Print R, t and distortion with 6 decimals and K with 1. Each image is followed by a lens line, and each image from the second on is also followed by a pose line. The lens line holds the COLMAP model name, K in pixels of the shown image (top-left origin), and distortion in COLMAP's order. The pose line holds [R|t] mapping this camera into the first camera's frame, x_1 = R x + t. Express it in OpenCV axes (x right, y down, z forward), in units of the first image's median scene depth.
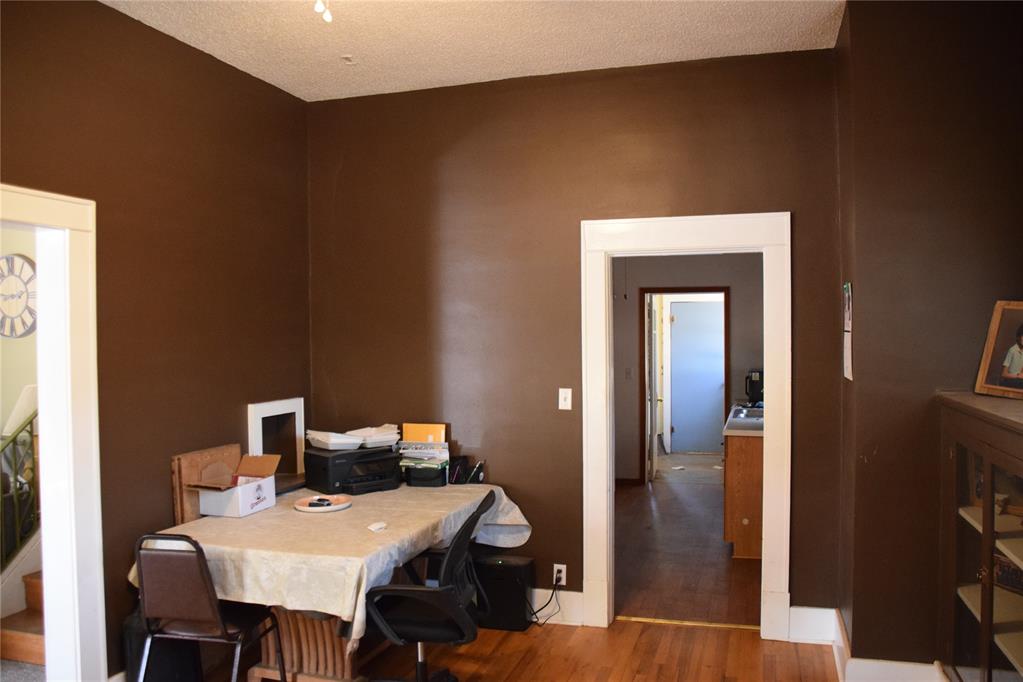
lens RADIAL K [[801.8, 0, 512.5], [0, 801.8, 344.6], [0, 0, 1]] dist [-0.142933, 0.076554]
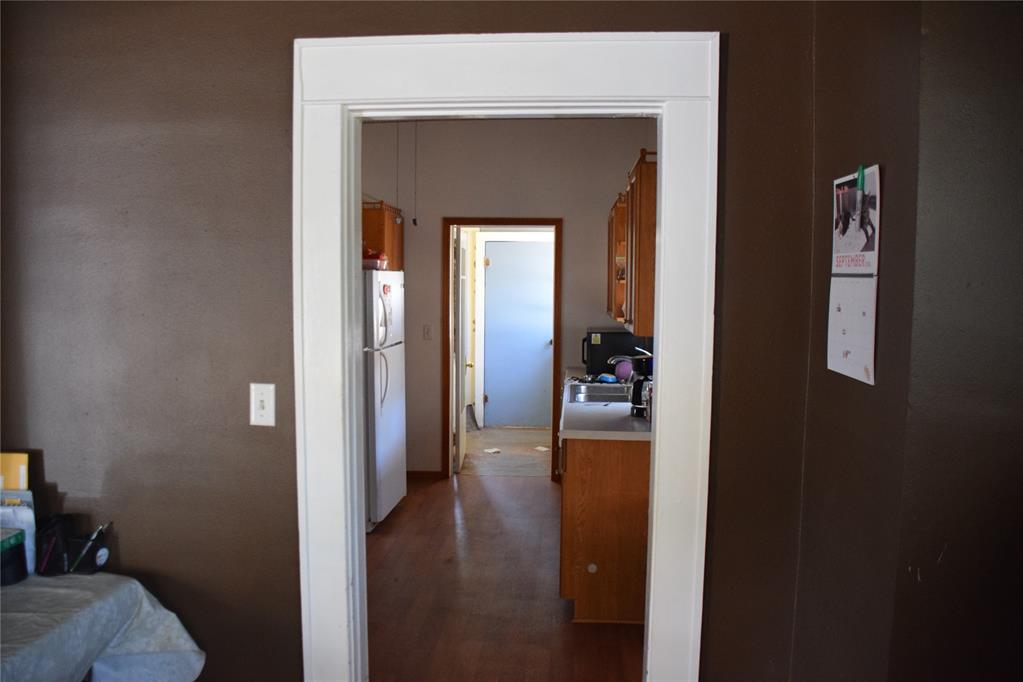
lens RADIAL K [[801.8, 0, 514.6], [0, 801.8, 342.4], [0, 0, 1]] dist [-0.142933, 0.076554]
pose [[0.973836, -0.000923, 0.227250, 0.060638], [-0.013360, 0.998030, 0.061306, -0.001352], [-0.226859, -0.062738, 0.971905, 0.279824]]
